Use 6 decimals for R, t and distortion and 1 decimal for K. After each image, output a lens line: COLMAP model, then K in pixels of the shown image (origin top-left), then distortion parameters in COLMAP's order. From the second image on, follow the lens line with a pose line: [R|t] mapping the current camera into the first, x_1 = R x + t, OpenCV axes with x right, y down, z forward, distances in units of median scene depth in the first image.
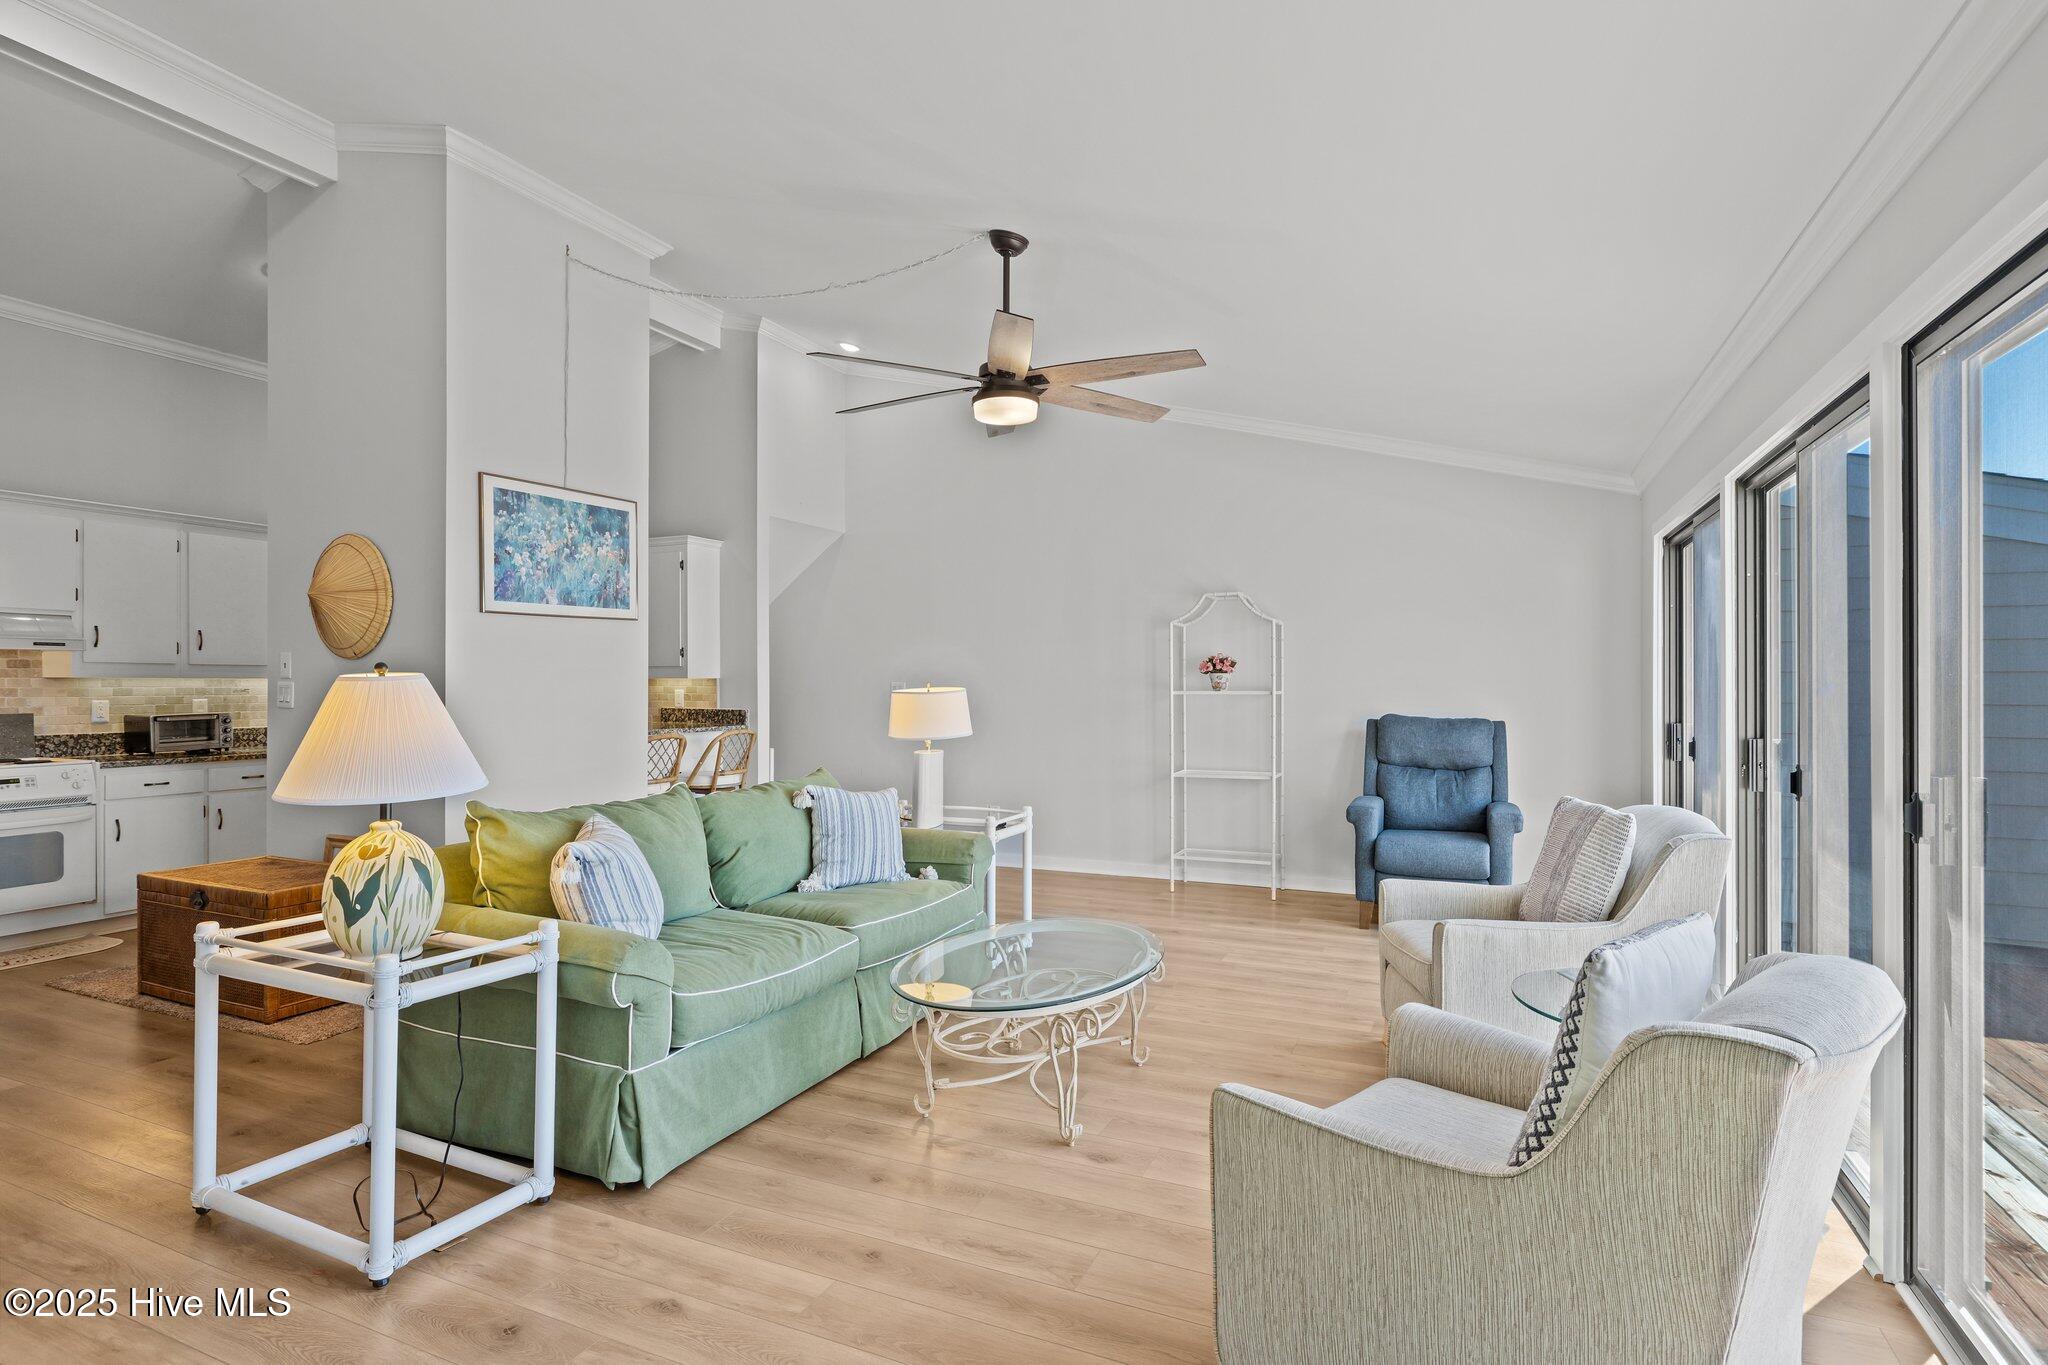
lens RADIAL K [[1036.1, 0, 1018.3], [0, 1036.1, 688.8], [0, 0, 1]] dist [-0.002523, 0.000982]
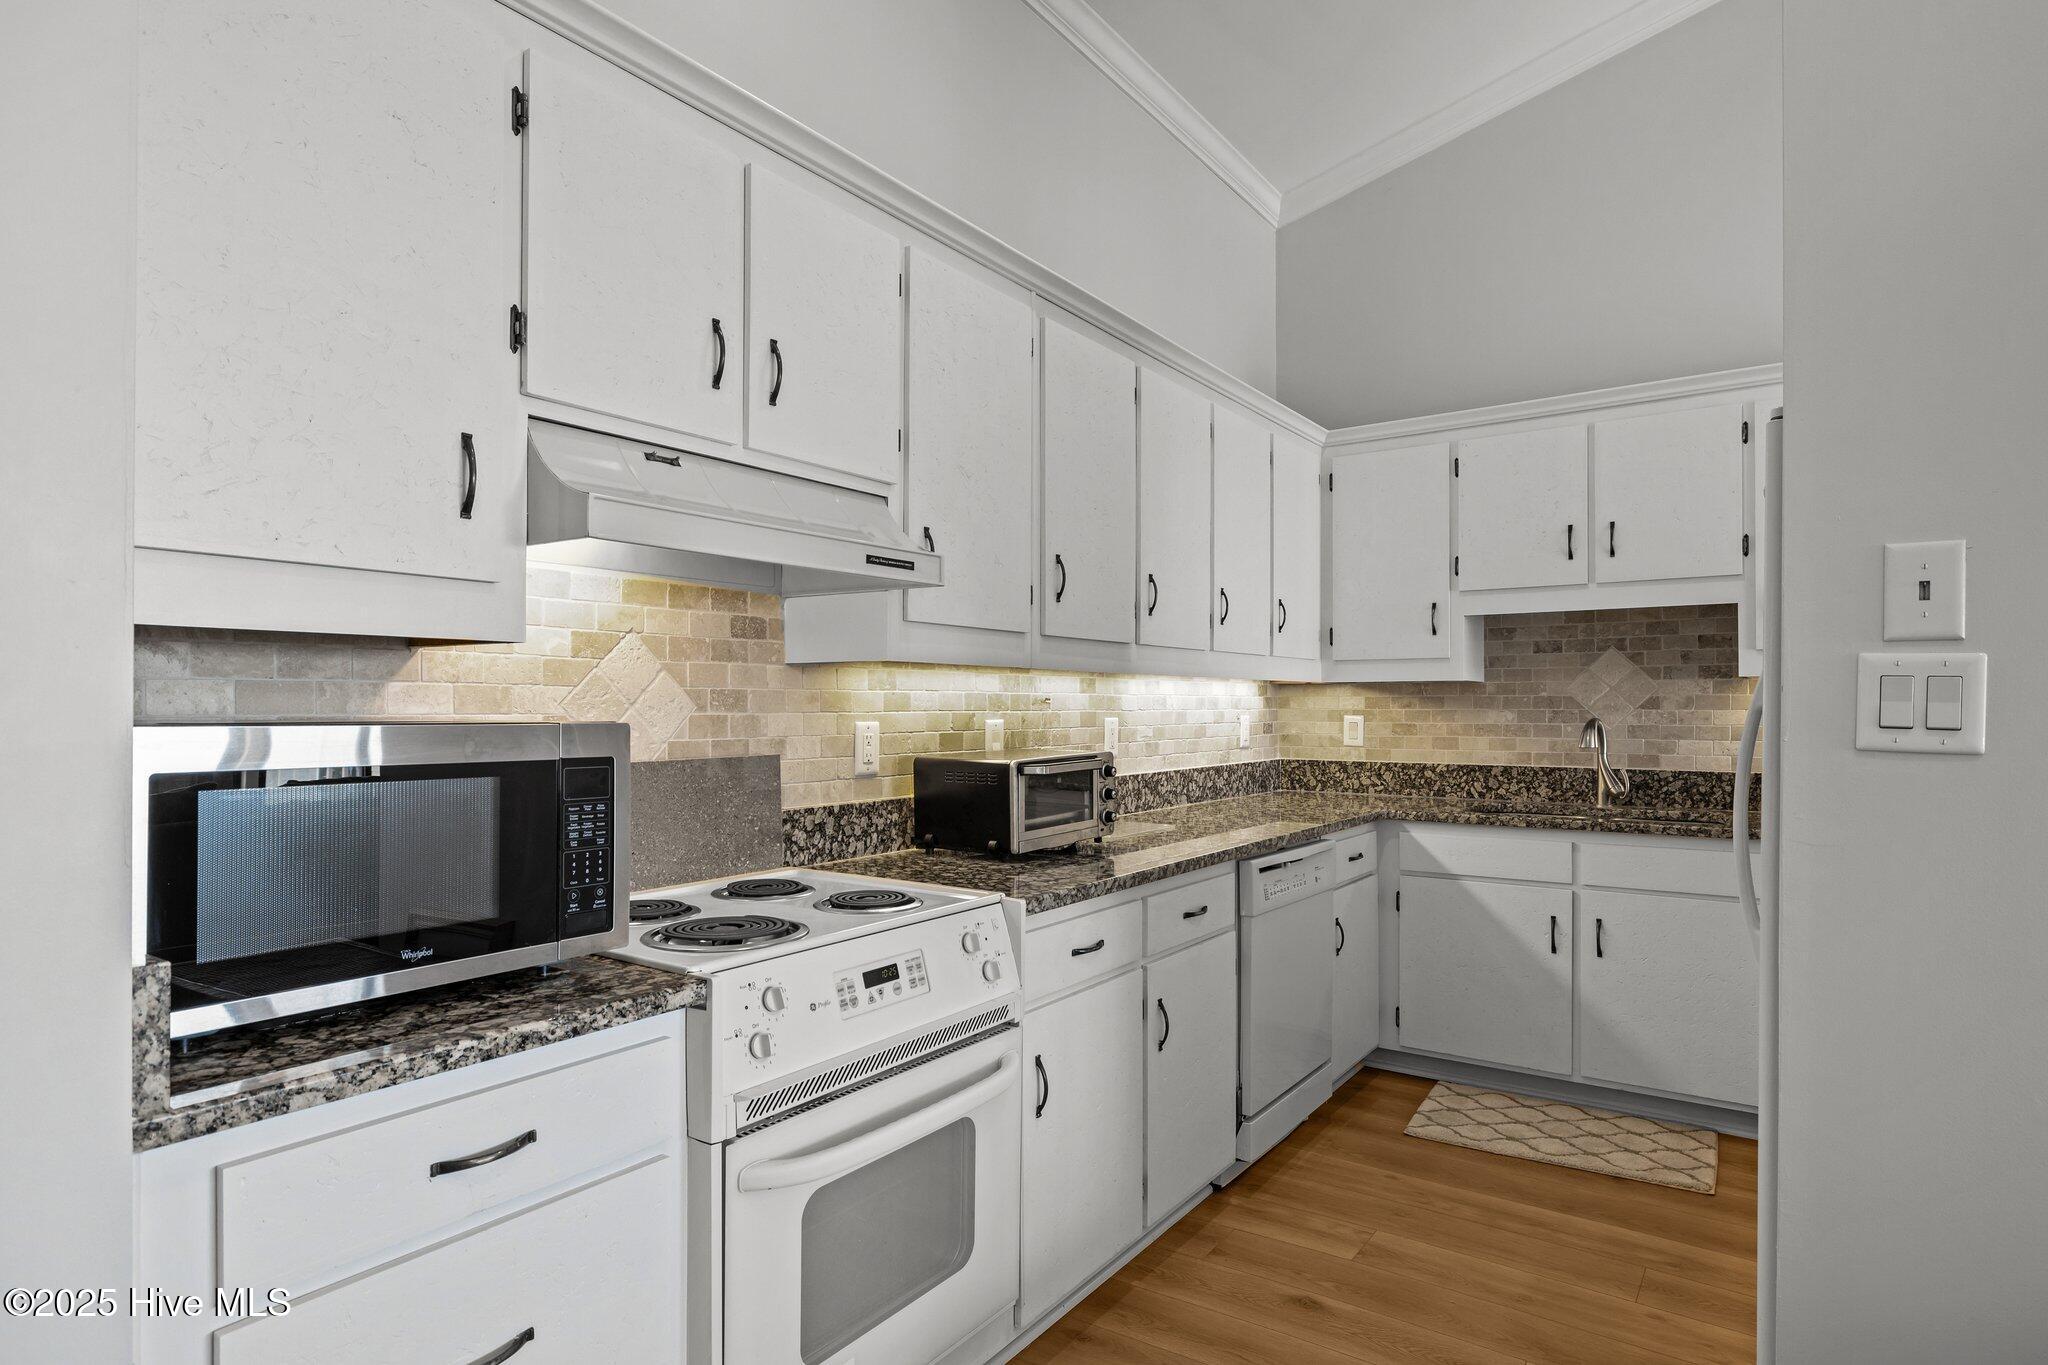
lens RADIAL K [[1100.8, 0, 1023.3], [0, 1100.8, 699.5], [0, 0, 1]] dist [-0.003721, 0.001082]
pose [[0.982938, -0.001187, -0.183934, -0.859702], [-0.001044, 0.999927, -0.012028, 0.008622], [0.183934, 0.012015, 0.982865, 0.666552]]
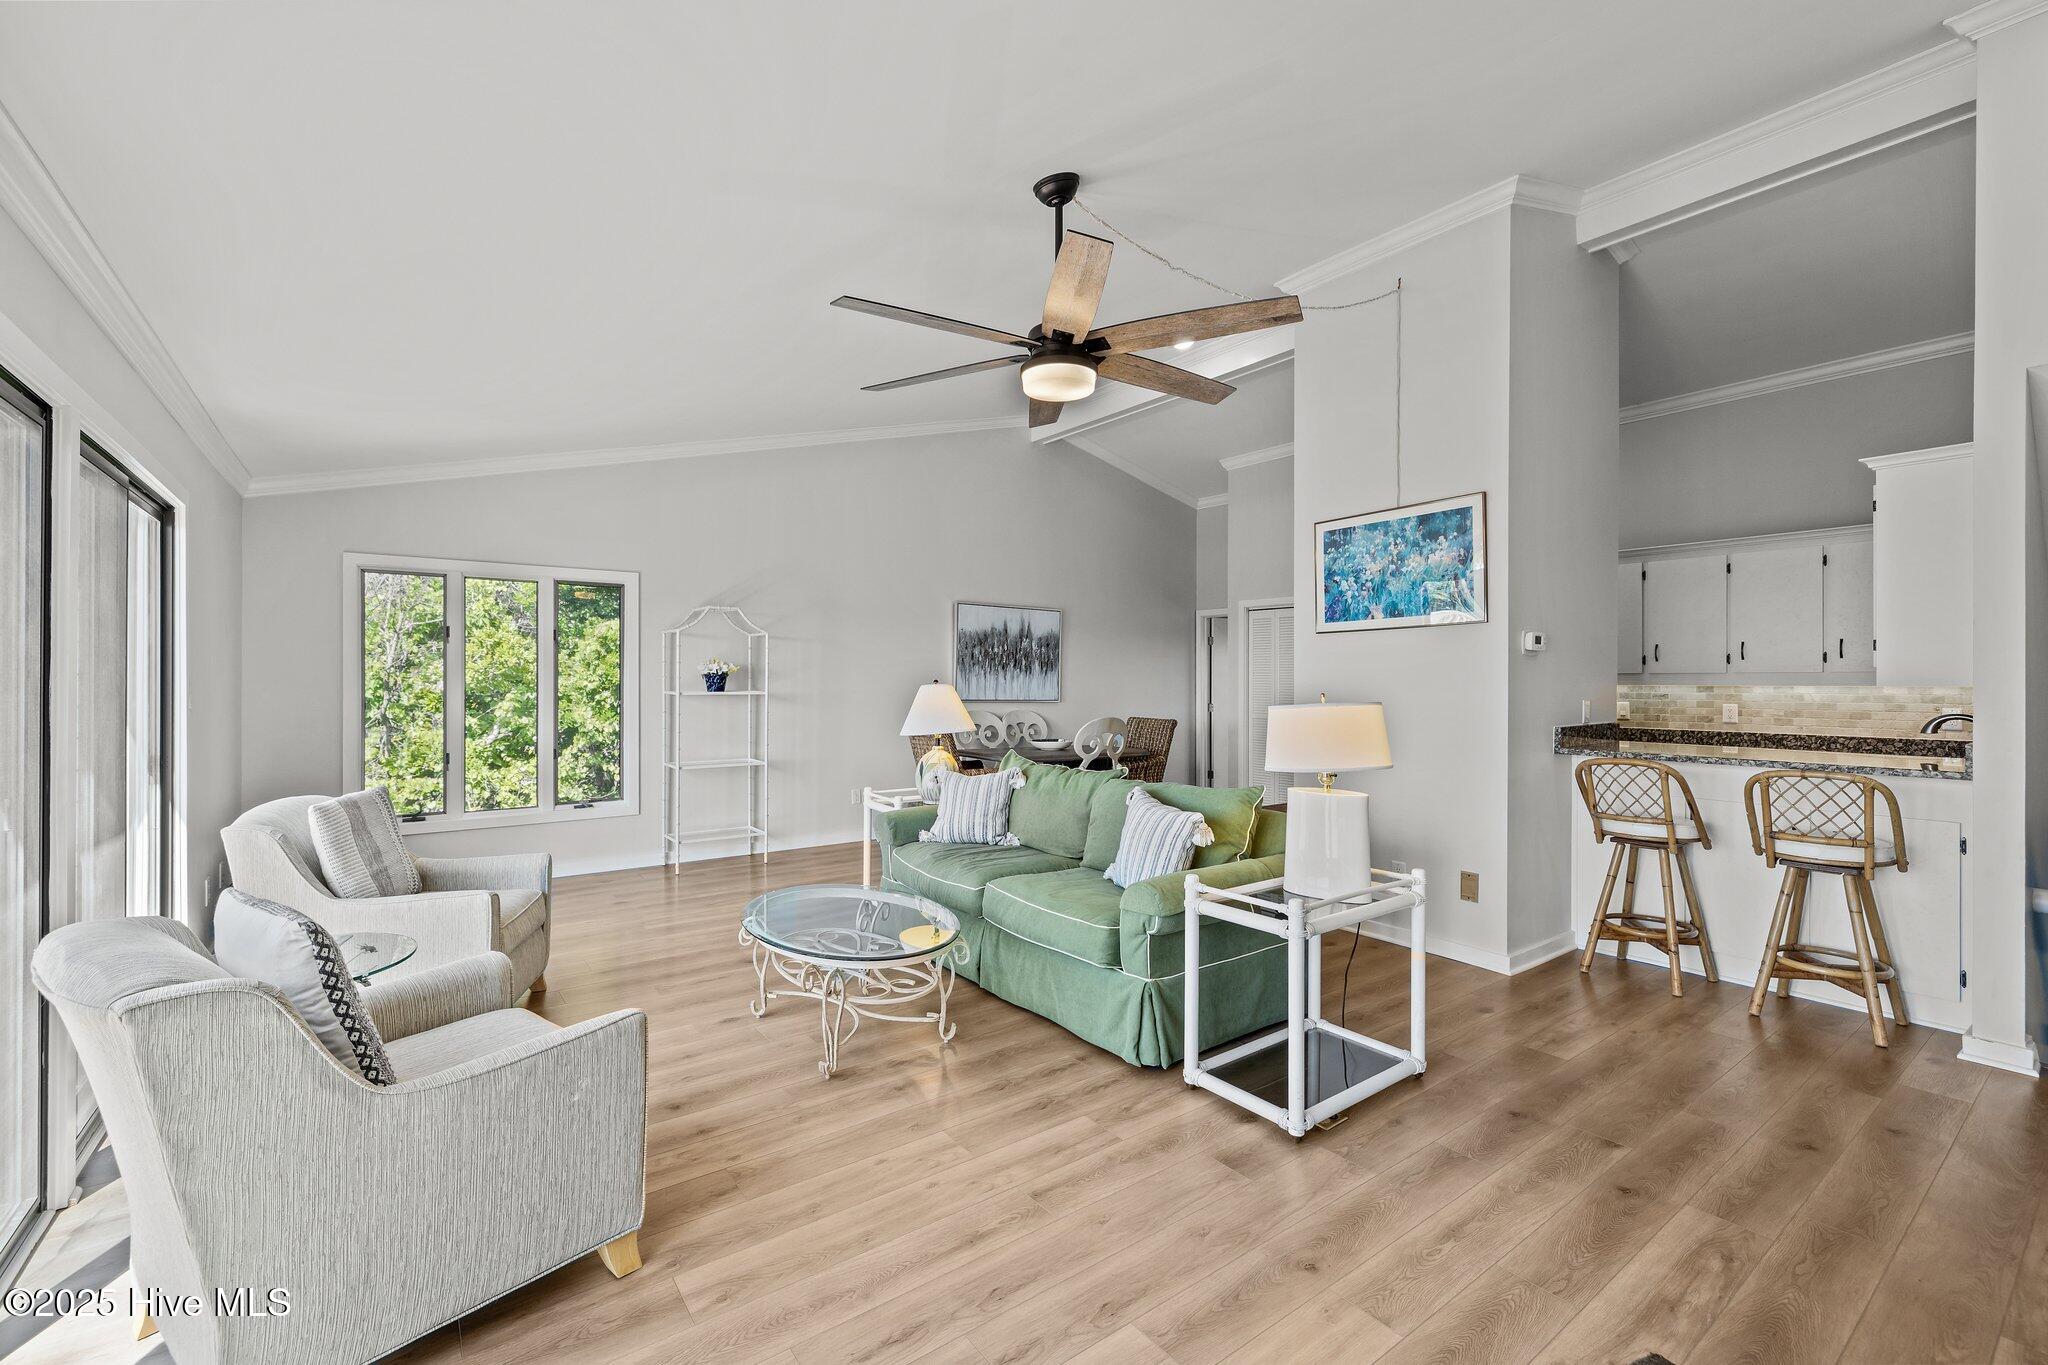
lens RADIAL K [[861.1, 0, 1022.5], [0, 861.1, 681.1], [0, 0, 1]] dist [0.000922, 0.000871]
pose [[-0.486905, -0.000607, -0.873455, 0.522494], [-0.007614, 0.999965, 0.003549, -0.015590], [0.873422, 0.008378, -0.486893, 1.092065]]
